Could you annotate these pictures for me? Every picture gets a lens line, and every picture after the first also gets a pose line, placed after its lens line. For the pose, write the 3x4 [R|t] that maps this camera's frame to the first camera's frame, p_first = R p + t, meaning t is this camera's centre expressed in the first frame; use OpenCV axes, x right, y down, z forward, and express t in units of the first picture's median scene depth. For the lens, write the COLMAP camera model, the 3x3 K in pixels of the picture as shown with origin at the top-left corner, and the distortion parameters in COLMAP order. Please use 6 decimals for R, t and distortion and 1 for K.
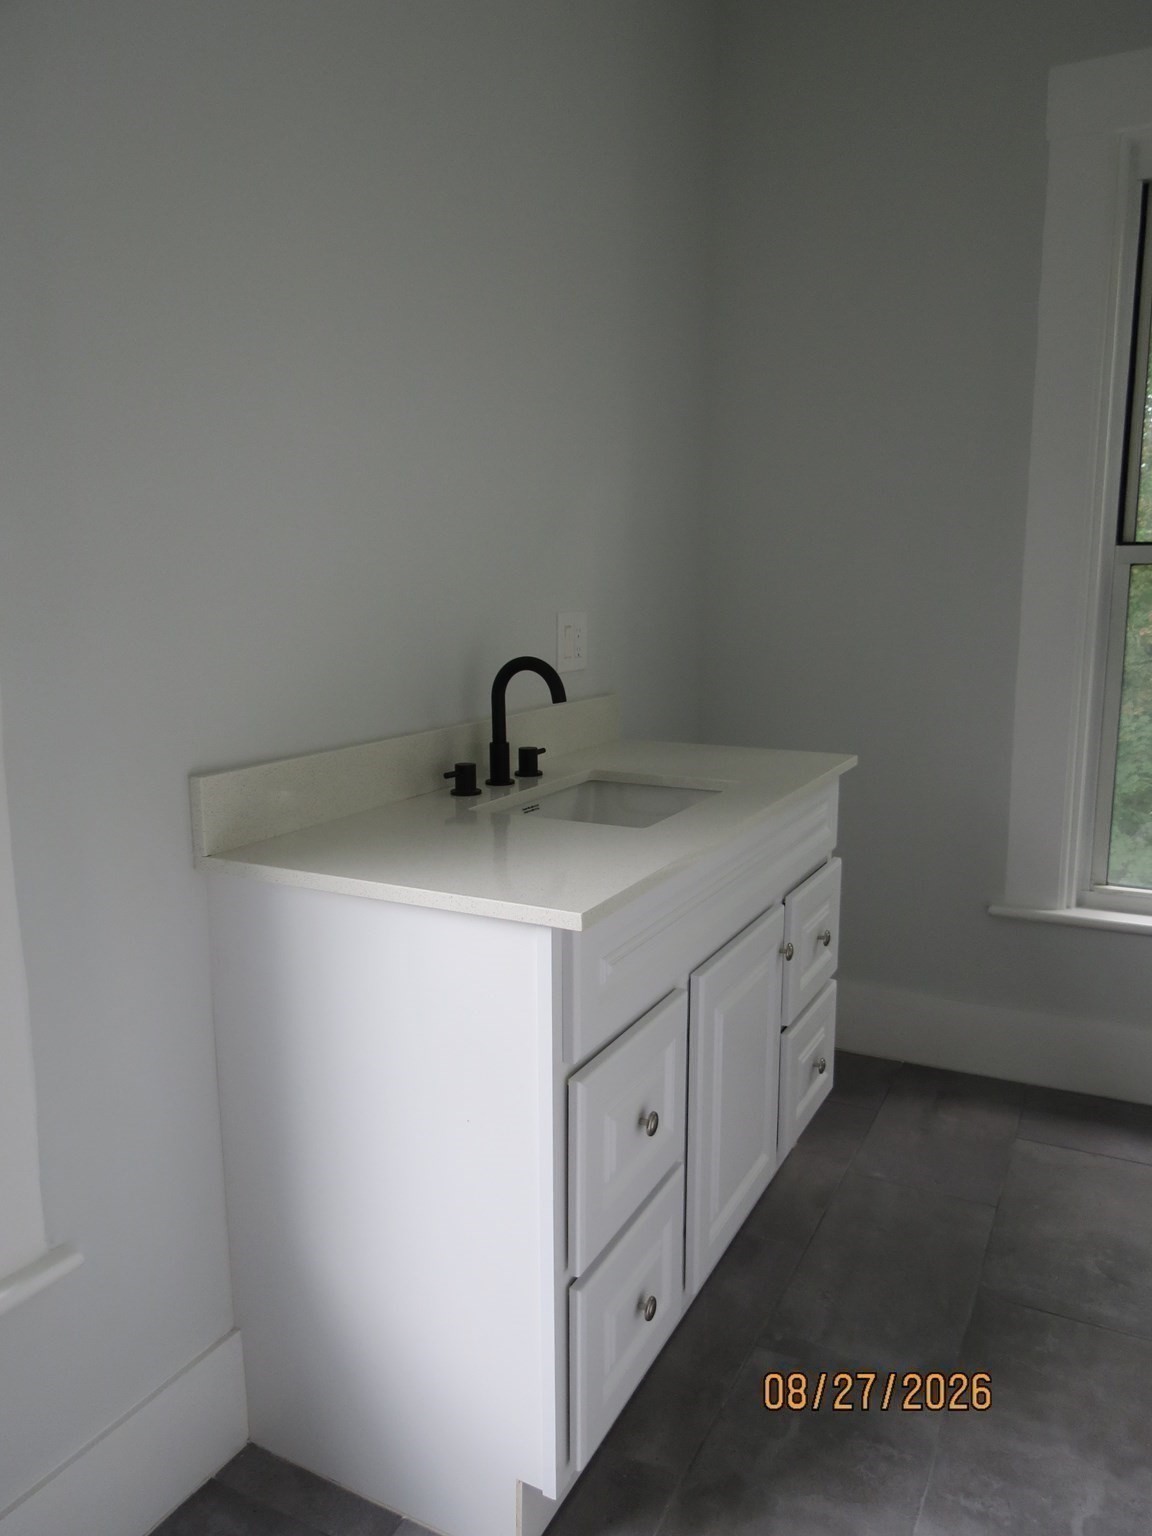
lens RADIAL K [[1091.0, 0, 575.4], [0, 1091.0, 767.6], [0, 0, 1]] dist [-0.022455, -0.001174]
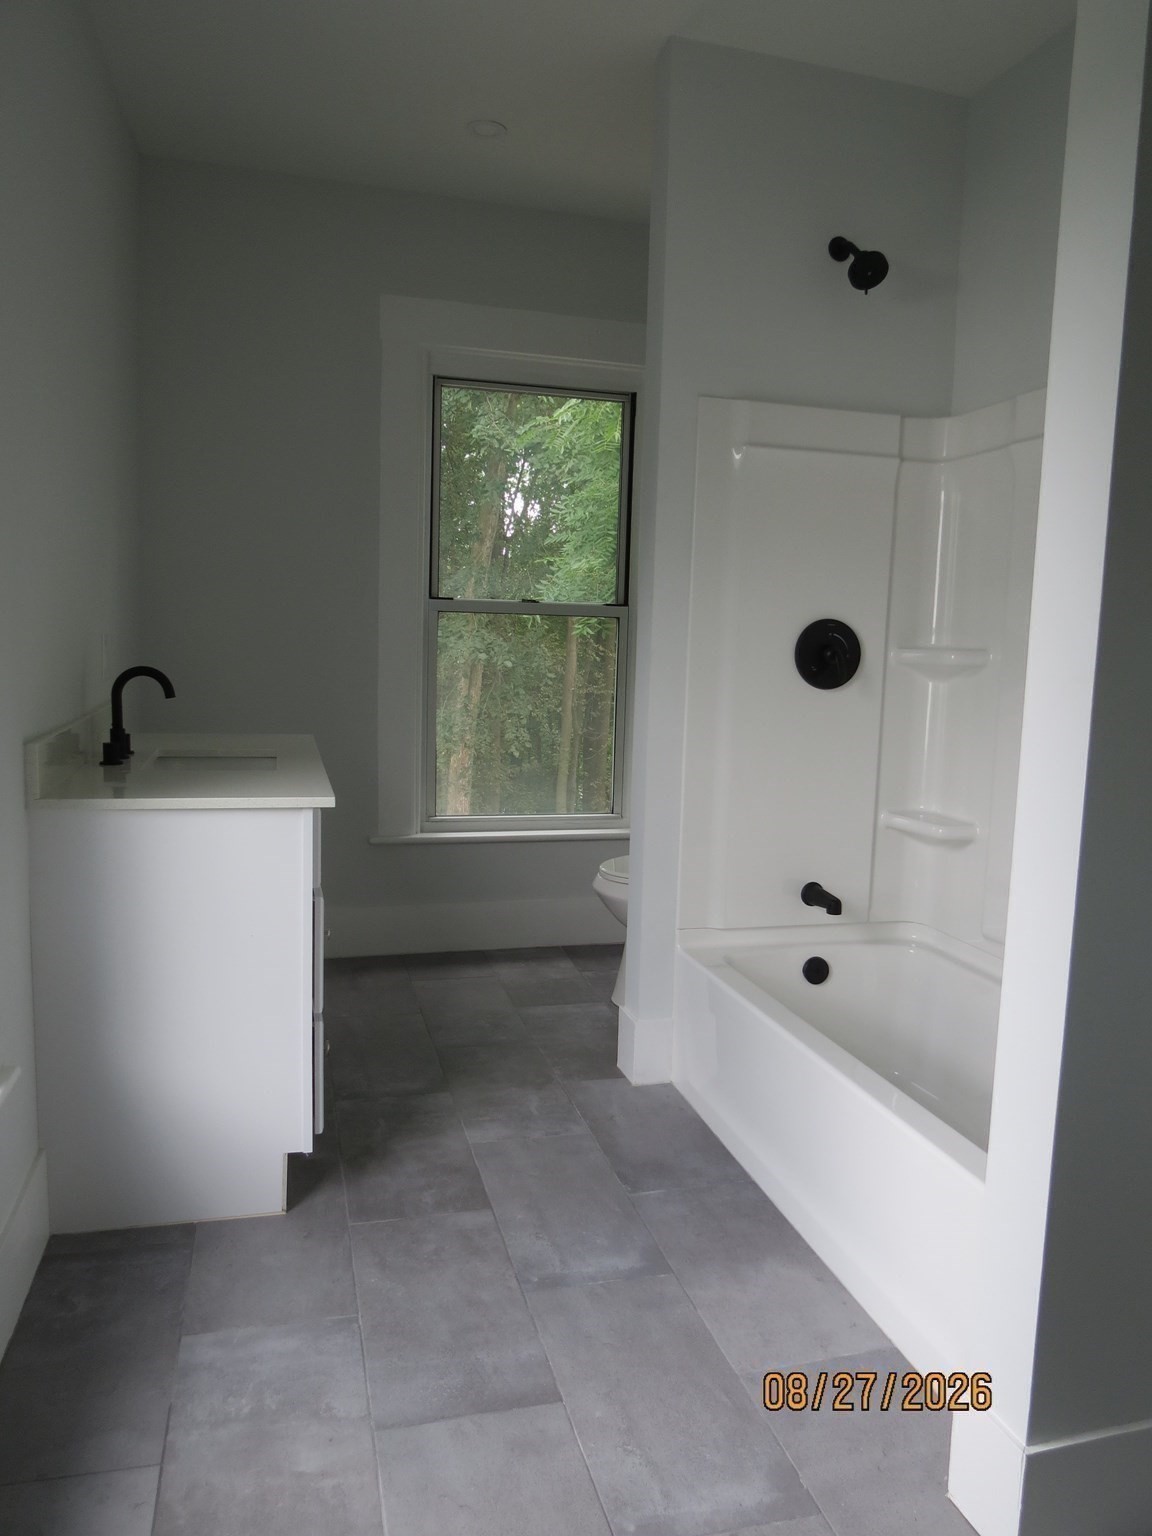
lens RADIAL K [[1091.0, 0, 574.6], [0, 1091.0, 762.3], [0, 0, 1]] dist [-0.022455, -0.001174]
pose [[0.734027, -0.056215, 0.676790, -0.598982], [0.077397, 0.997000, -0.001130, 0.068327], [-0.674696, 0.053211, 0.736175, -0.412590]]
